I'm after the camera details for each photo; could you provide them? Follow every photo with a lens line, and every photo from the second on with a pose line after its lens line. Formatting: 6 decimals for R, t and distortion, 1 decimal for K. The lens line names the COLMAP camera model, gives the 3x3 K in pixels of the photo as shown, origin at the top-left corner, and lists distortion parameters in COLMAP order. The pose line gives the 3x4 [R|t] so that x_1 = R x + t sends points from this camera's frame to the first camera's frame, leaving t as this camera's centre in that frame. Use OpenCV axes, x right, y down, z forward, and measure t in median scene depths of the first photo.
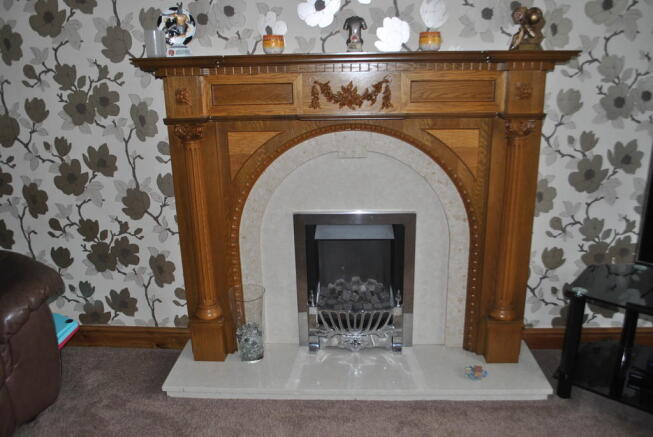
lens RADIAL K [[558.7, 0, 305.7], [0, 558.7, 231.6], [0, 0, 1]] dist [-0.091059, 0.002287]
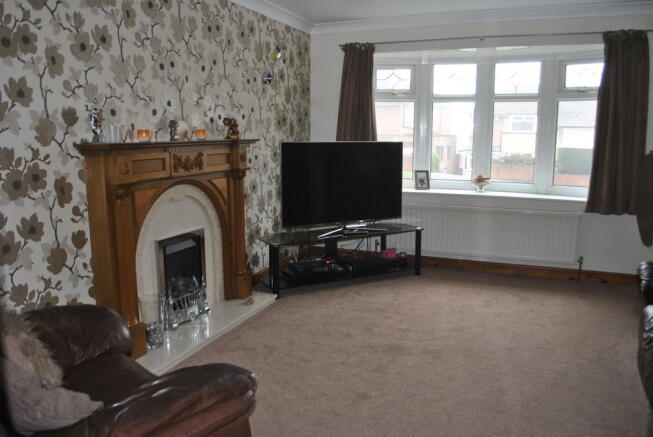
lens RADIAL K [[558.7, 0, 305.7], [0, 558.7, 231.6], [0, 0, 1]] dist [-0.091059, 0.002287]
pose [[0.324556, -0.141328, 0.935249, -1.308911], [0.297234, 0.953924, 0.041003, 0.002435], [-0.897951, 0.264680, 0.351609, 0.077355]]
